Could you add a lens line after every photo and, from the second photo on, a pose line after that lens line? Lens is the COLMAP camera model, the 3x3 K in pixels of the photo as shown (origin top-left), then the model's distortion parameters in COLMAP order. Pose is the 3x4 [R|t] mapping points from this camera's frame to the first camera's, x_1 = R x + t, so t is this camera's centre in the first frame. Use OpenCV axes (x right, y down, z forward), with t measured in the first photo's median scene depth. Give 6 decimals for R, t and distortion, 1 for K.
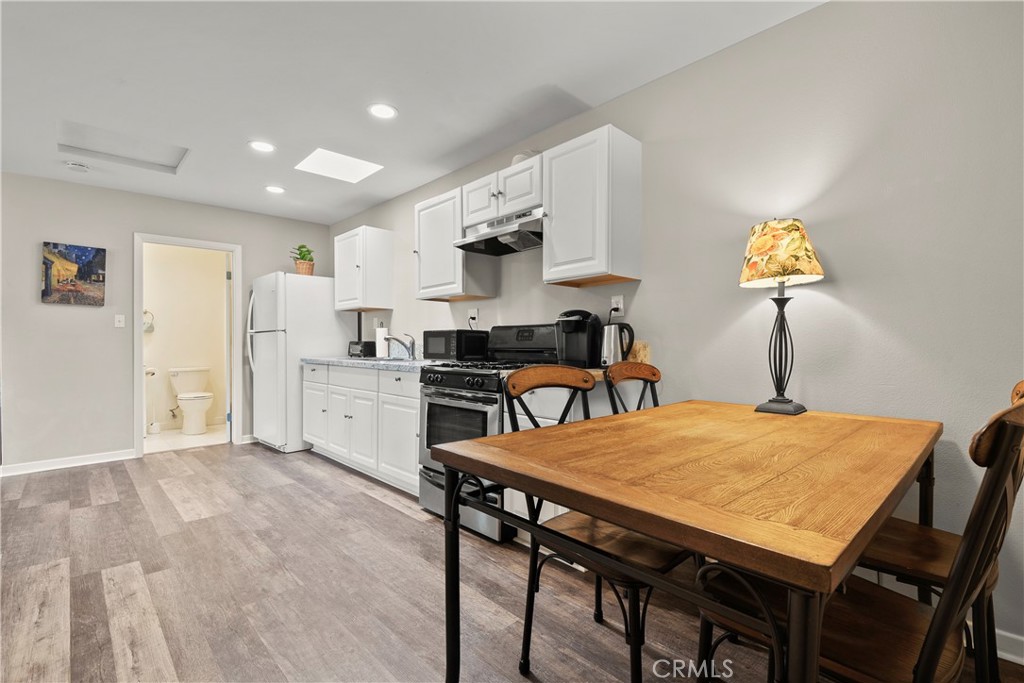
lens RADIAL K [[467.4, 0, 515.8], [0, 467.4, 342.1], [0, 0, 1]] dist [0.000656, -0.000566]
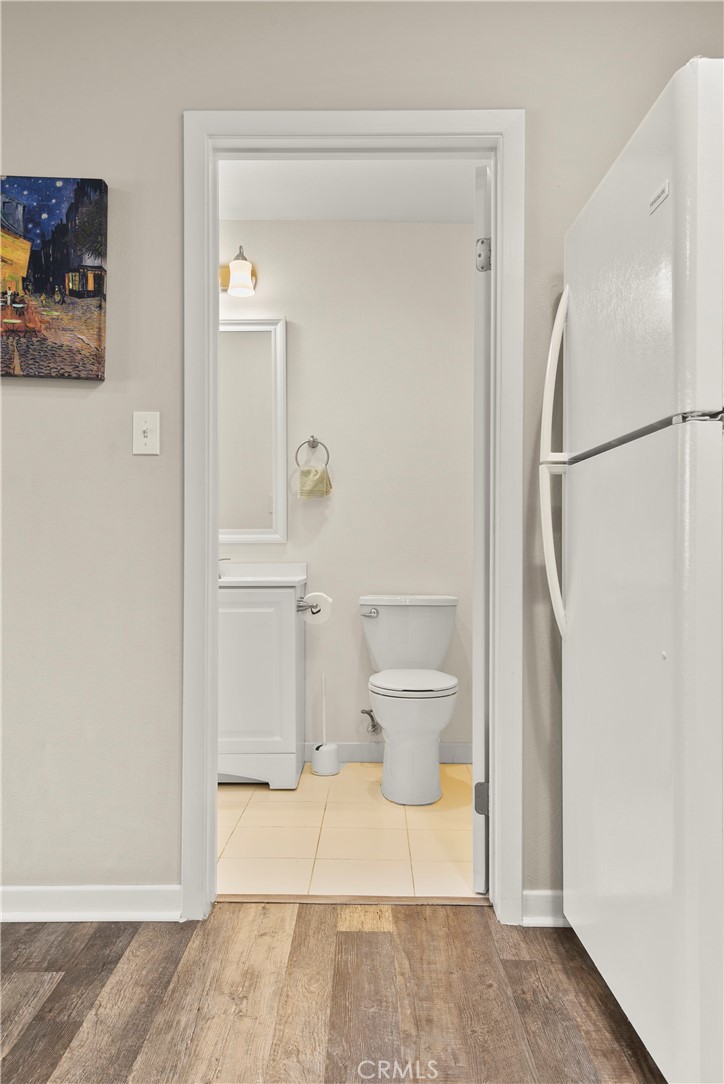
lens RADIAL K [[842.7, 0, 360.8], [0, 842.7, 542.9], [0, 0, 1]] dist [0.002052, -0.001060]
pose [[0.718877, 0.004032, -0.695126, -0.347175], [-0.006953, 0.999975, -0.001390, 0.019788], [0.695103, 0.005832, 0.718887, 0.636244]]
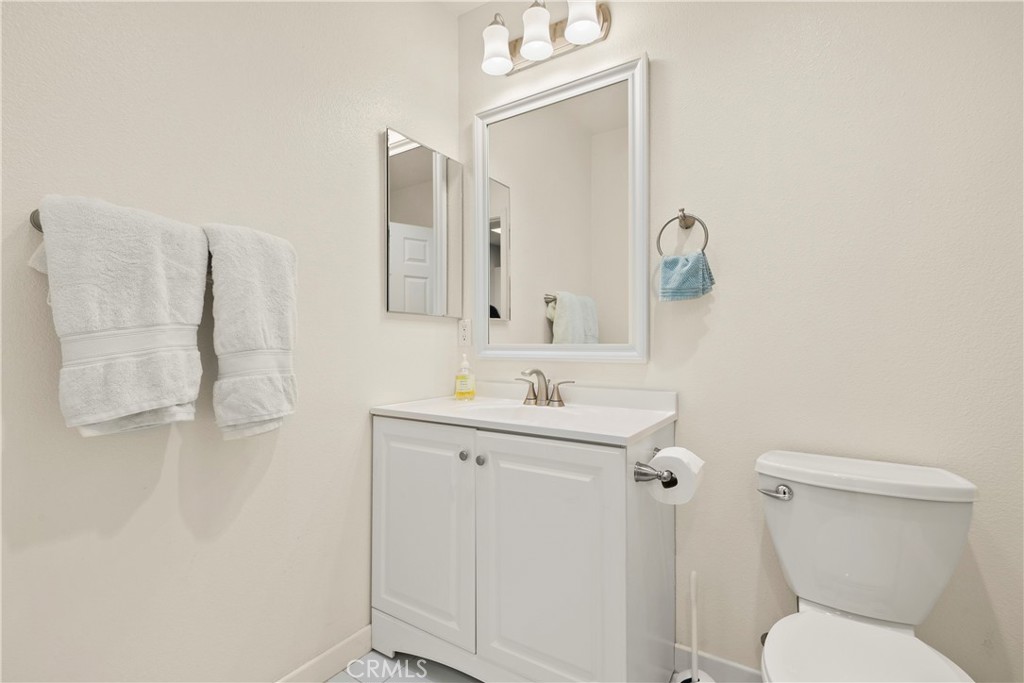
lens RADIAL K [[467.4, 0, 509.8], [0, 467.4, 336.6], [0, 0, 1]] dist [0.000656, -0.000566]
pose [[0.222957, 0.005214, -0.974814, -0.659972], [-0.001746, 0.999986, 0.004949, -0.000597], [0.974827, 0.000598, 0.222963, 0.996345]]
